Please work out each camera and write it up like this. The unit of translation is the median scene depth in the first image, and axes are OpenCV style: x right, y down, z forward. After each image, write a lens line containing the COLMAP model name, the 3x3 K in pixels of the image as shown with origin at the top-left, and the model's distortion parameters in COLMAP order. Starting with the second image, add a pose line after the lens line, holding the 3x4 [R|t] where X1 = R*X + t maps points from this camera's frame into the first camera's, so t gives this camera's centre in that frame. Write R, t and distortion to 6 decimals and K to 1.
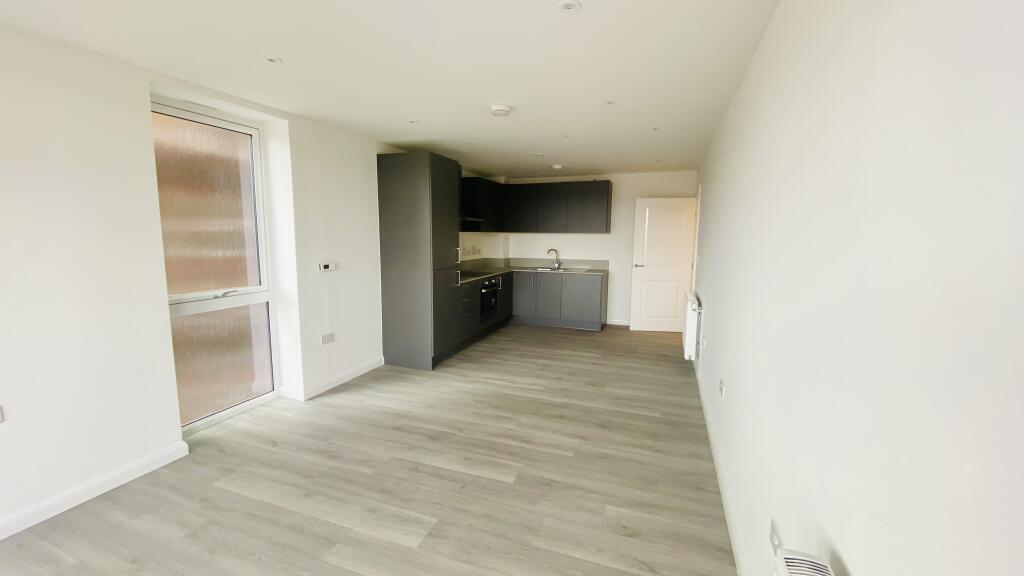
lens RADIAL K [[418.0, 0, 512.0], [0, 418.0, 288.0], [0, 0, 1]] dist [0.000567, 0.000006]
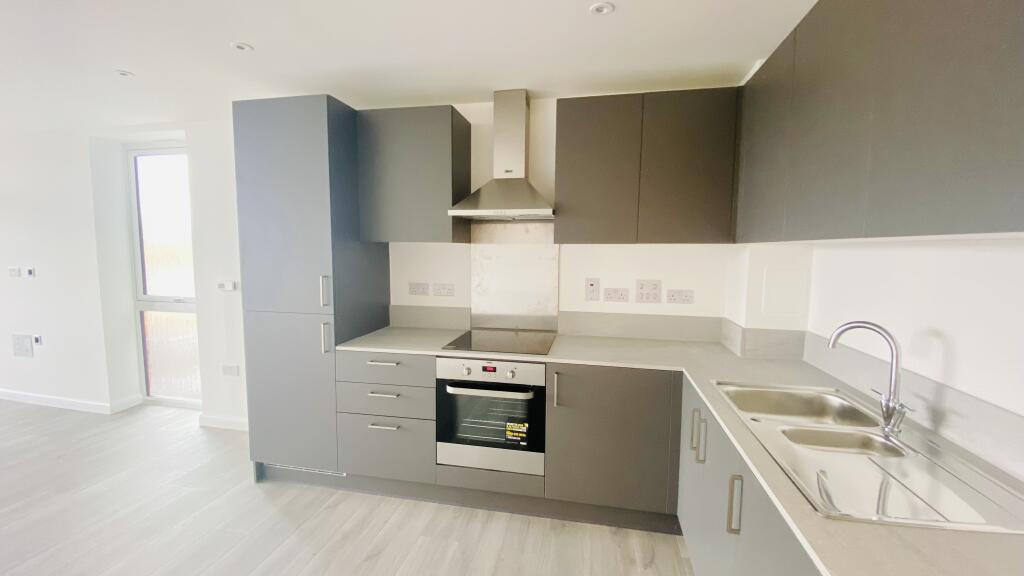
lens RADIAL K [[418.0, 0, 512.0], [0, 418.0, 288.0], [0, 0, 1]] dist [0.000567, 0.000006]
pose [[0.147083, 0.082344, -0.985691, 0.291416], [-0.131623, 0.989296, 0.063005, -0.108983], [0.980328, 0.120472, 0.156347, 0.882833]]
